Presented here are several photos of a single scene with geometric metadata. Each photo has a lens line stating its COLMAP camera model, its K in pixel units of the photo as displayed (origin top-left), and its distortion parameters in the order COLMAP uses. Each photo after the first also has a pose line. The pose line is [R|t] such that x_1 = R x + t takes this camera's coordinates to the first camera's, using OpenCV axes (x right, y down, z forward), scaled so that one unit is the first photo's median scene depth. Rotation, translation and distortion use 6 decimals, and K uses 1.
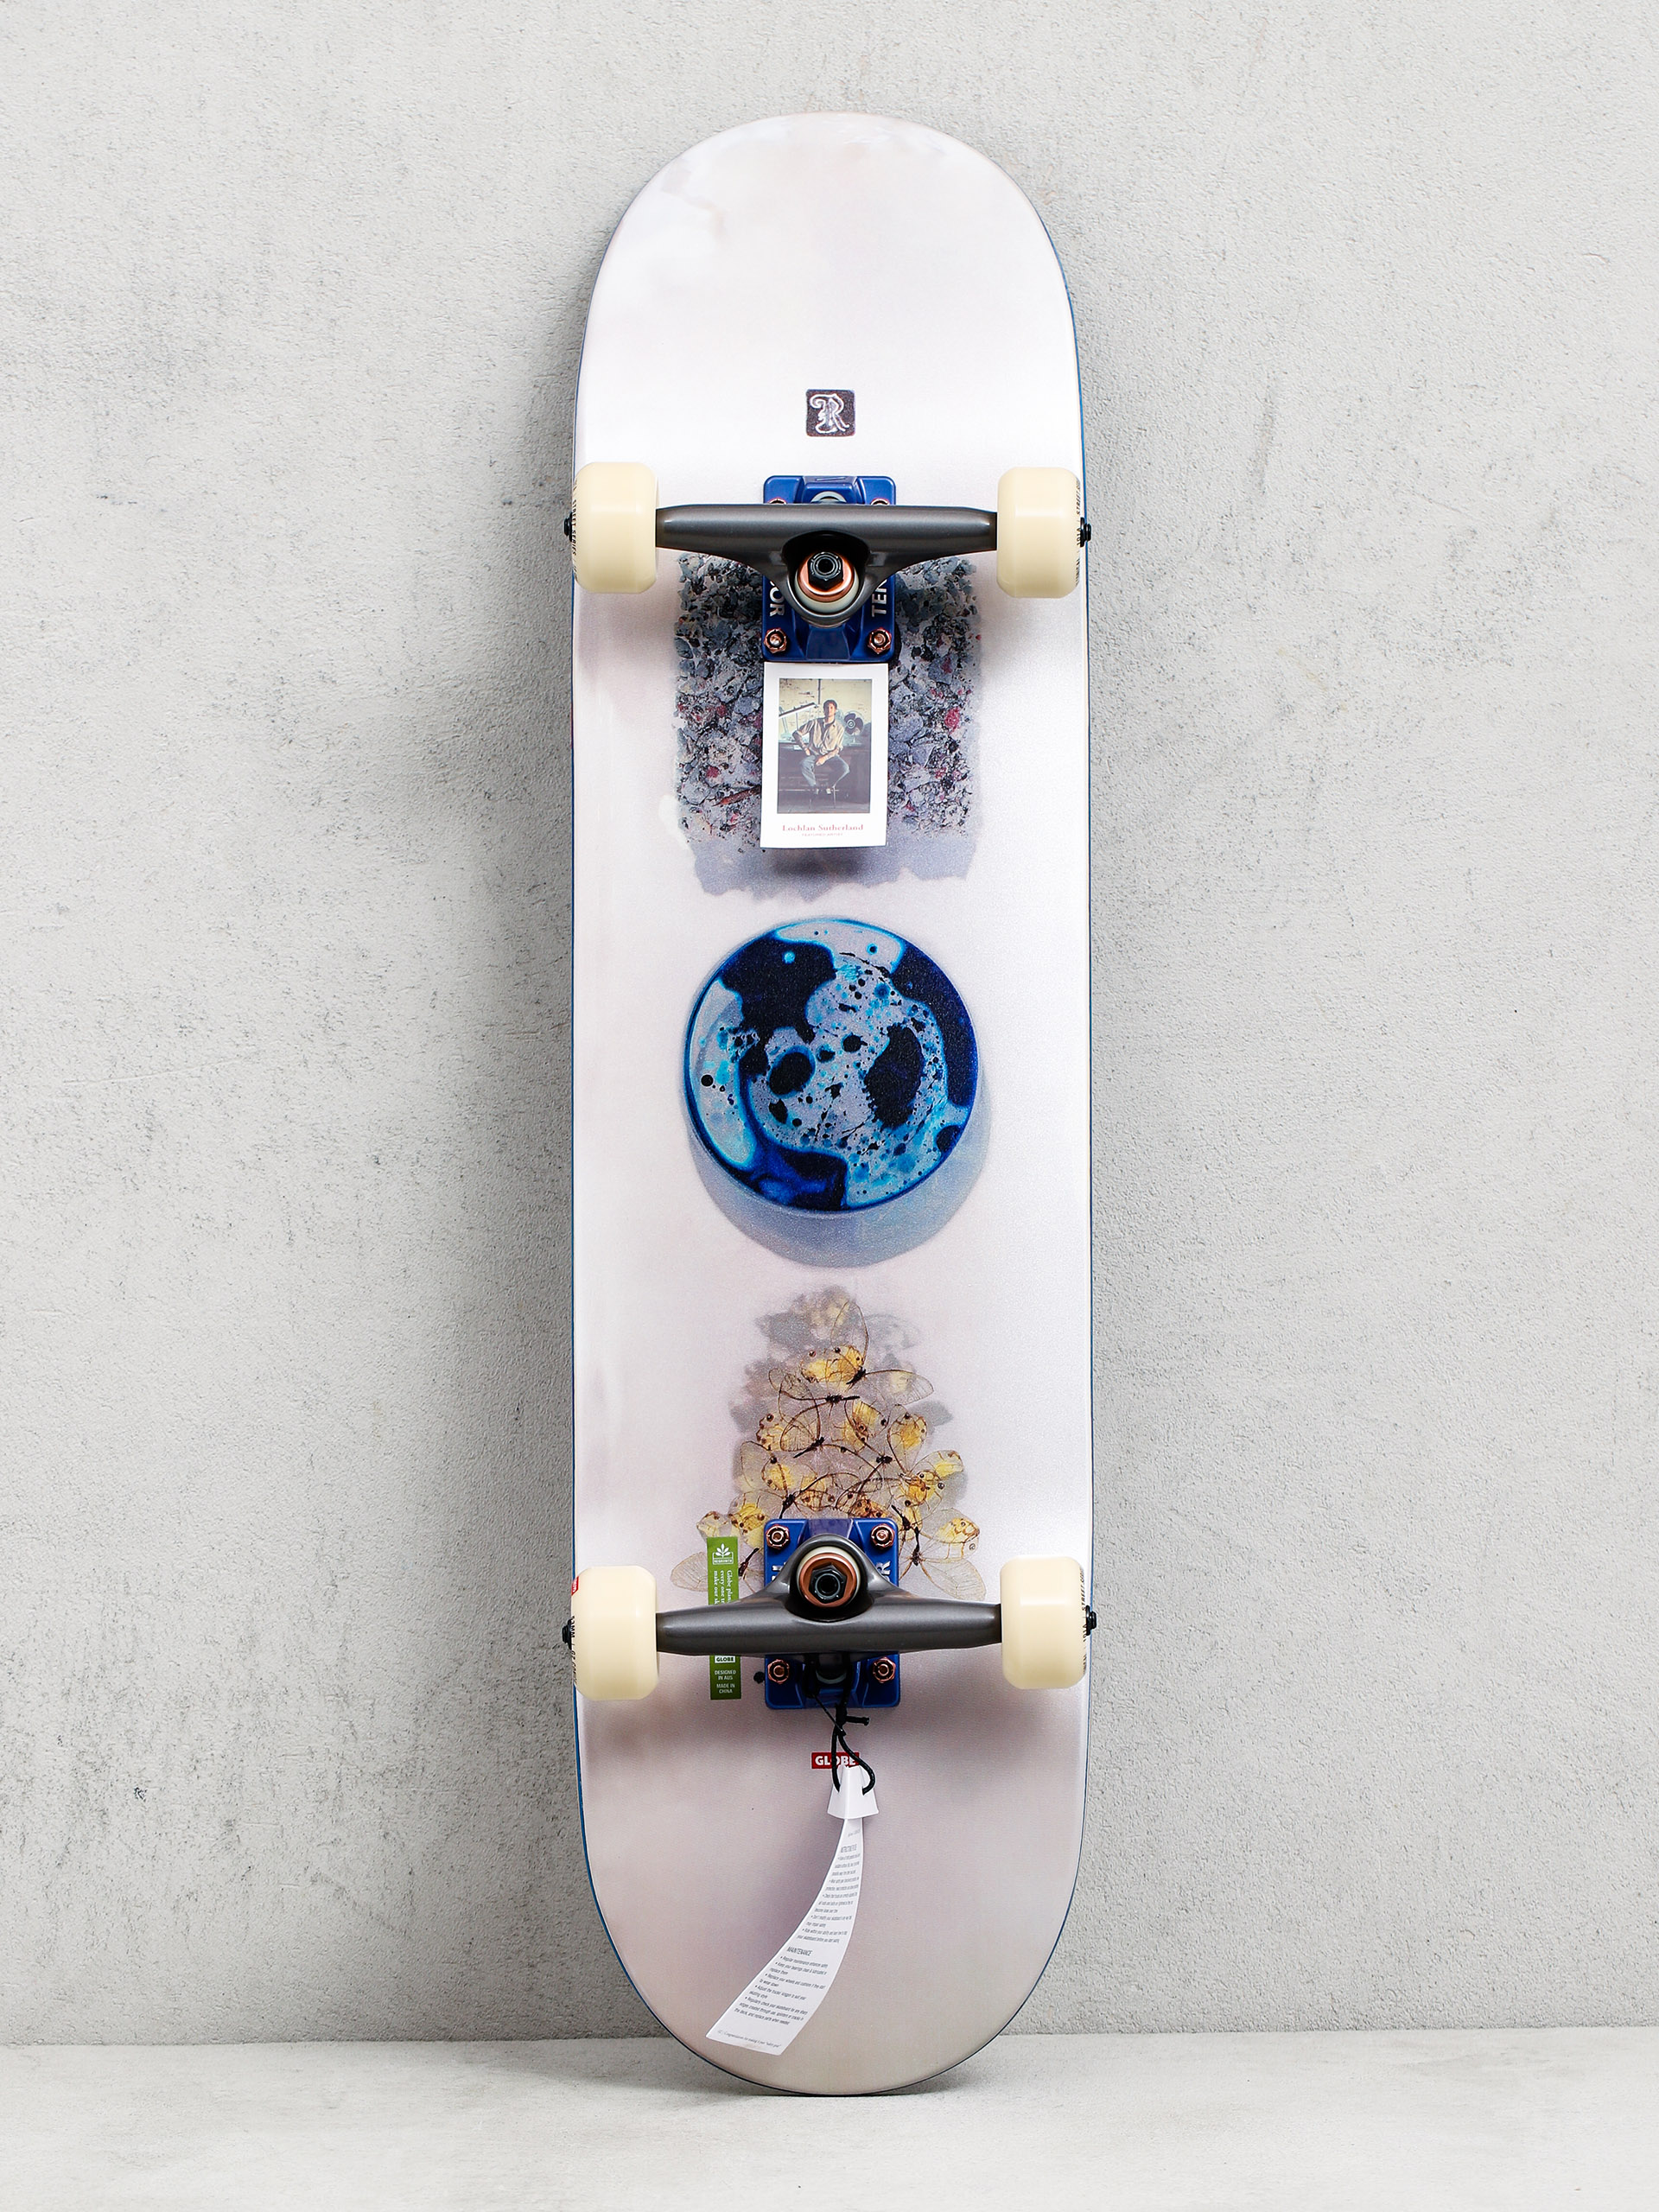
lens RADIAL K [[6230.9, 0, 832.4], [0, 6230.9, 1108.2], [0, 0, 1]] dist [0.044333, 0.000000]
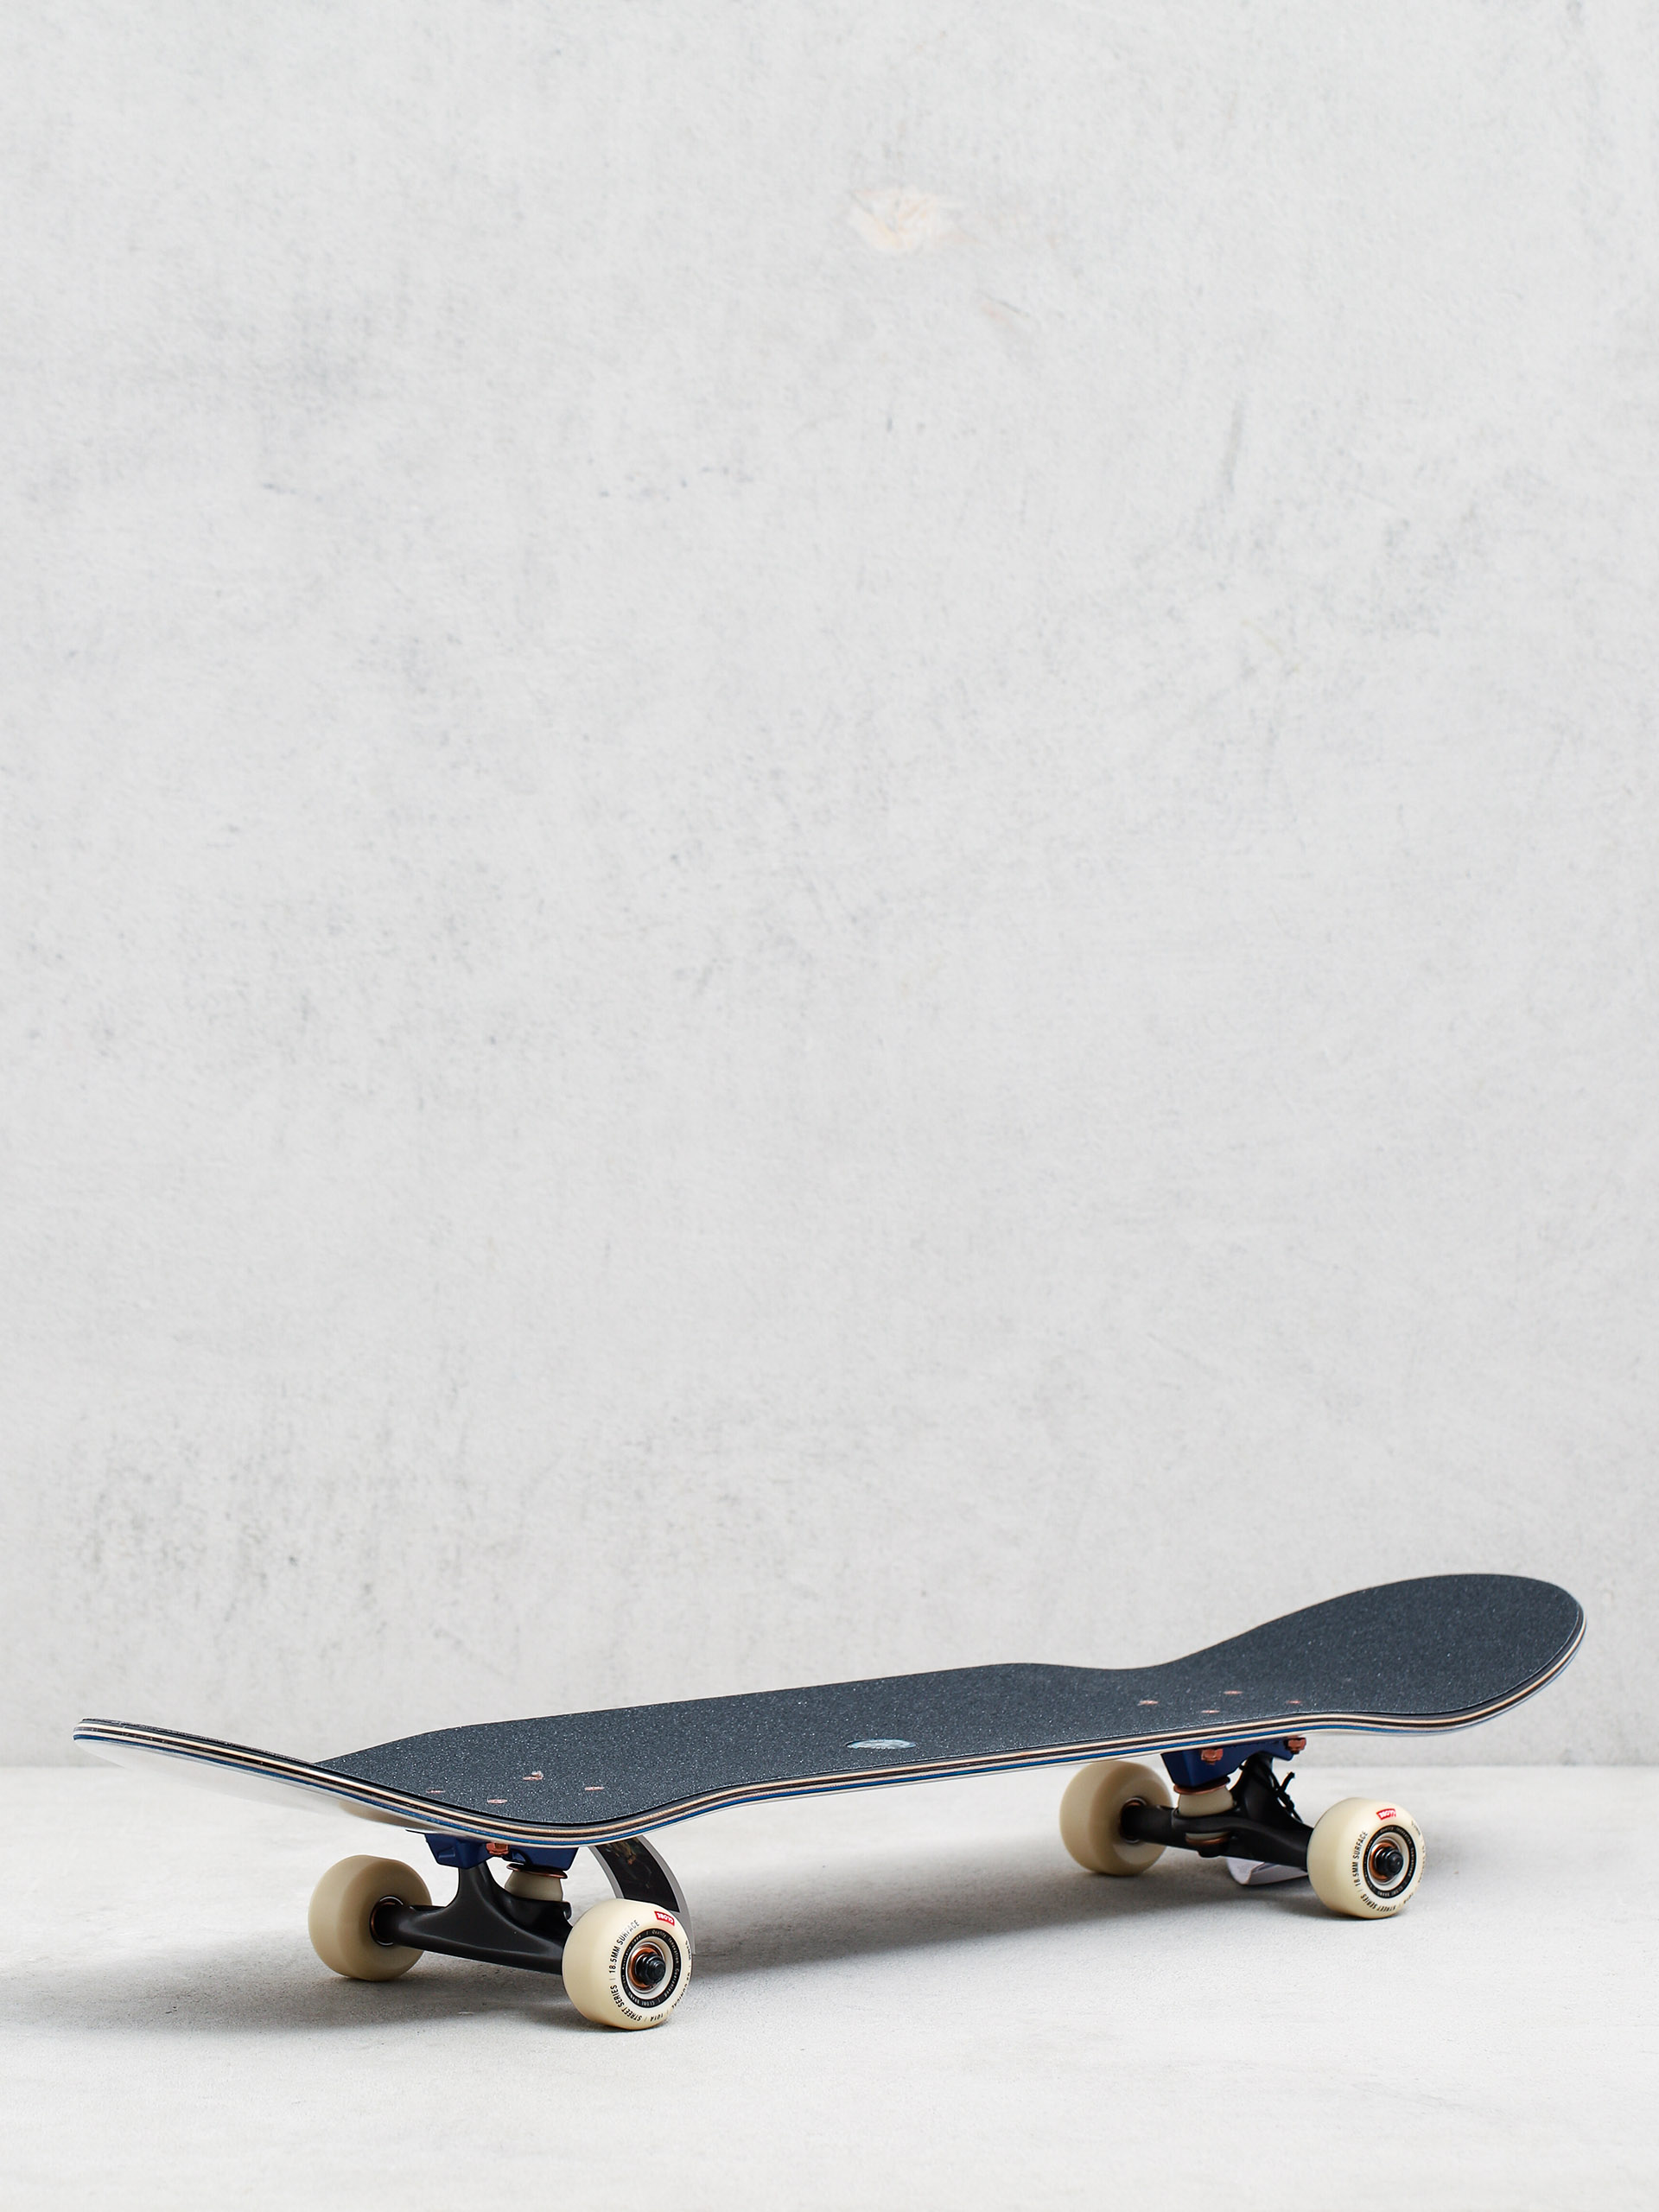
lens RADIAL K [[6230.9, 0, 827.1], [0, 6230.9, 1101.3], [0, 0, 1]] dist [0.044333, 0.000000]
pose [[0.999963, 0.007295, 0.004452, -0.013644], [-0.007329, 0.999943, 0.007732, 0.010630], [-0.004396, -0.007765, 0.999960, -0.205608]]
